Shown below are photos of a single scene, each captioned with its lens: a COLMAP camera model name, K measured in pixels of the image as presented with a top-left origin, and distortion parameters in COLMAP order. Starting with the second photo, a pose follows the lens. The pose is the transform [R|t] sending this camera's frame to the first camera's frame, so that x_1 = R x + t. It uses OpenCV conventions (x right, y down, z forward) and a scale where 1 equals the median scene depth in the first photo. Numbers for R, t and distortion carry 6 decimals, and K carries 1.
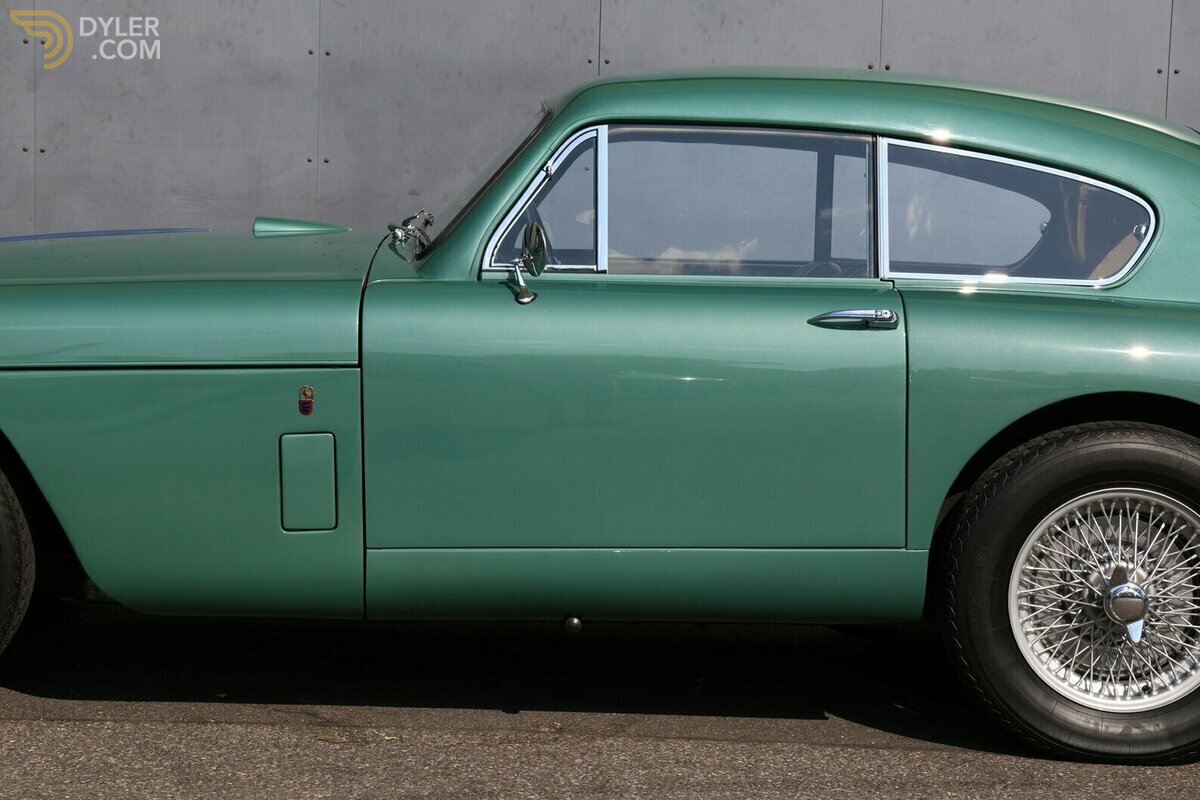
lens RADIAL K [[2613.2, 0, 600.0], [0, 2613.2, 400.0], [0, 0, 1]] dist [0.266046, 0.316820]
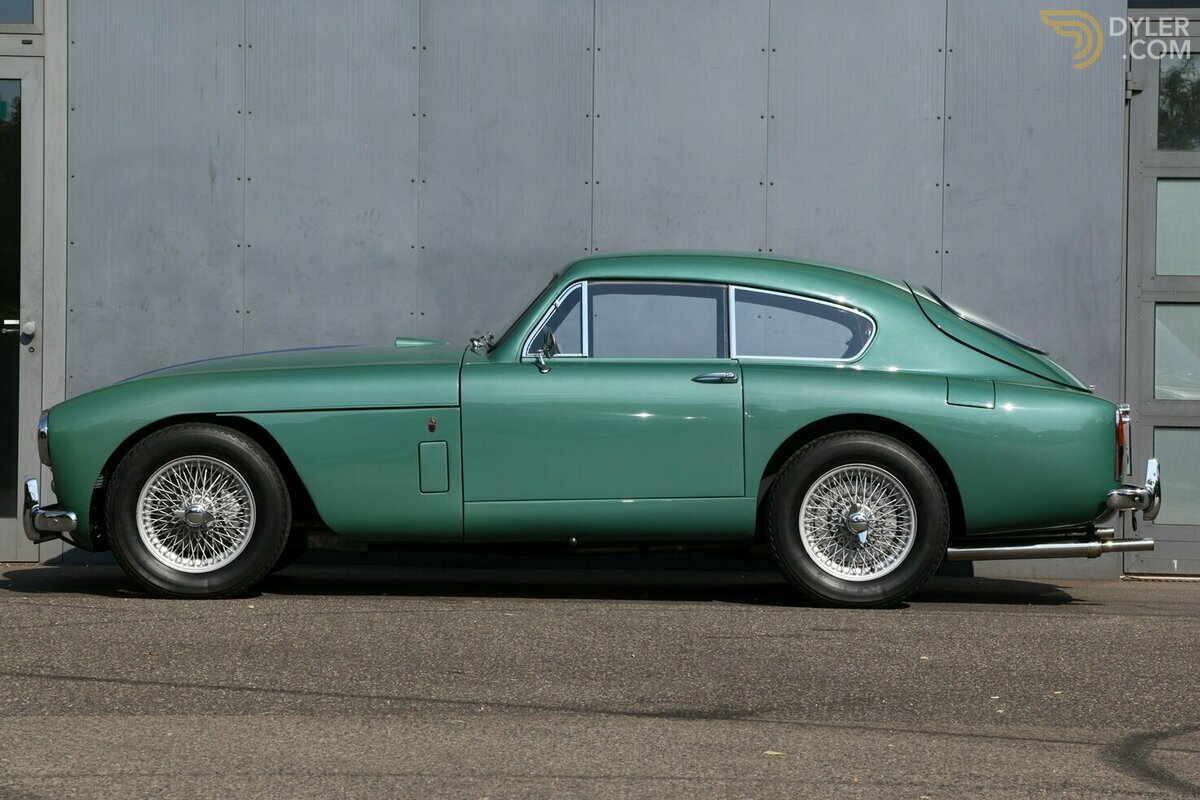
lens RADIAL K [[3090.8, 0, 600.0], [0, 3090.8, 400.0], [0, 0, 1]] dist [0.033251, 0.060819]
pose [[0.999738, -0.016497, -0.015870, 0.047063], [0.015157, 0.996591, -0.081097, 0.165372], [0.017154, 0.080835, 0.996580, -1.244430]]
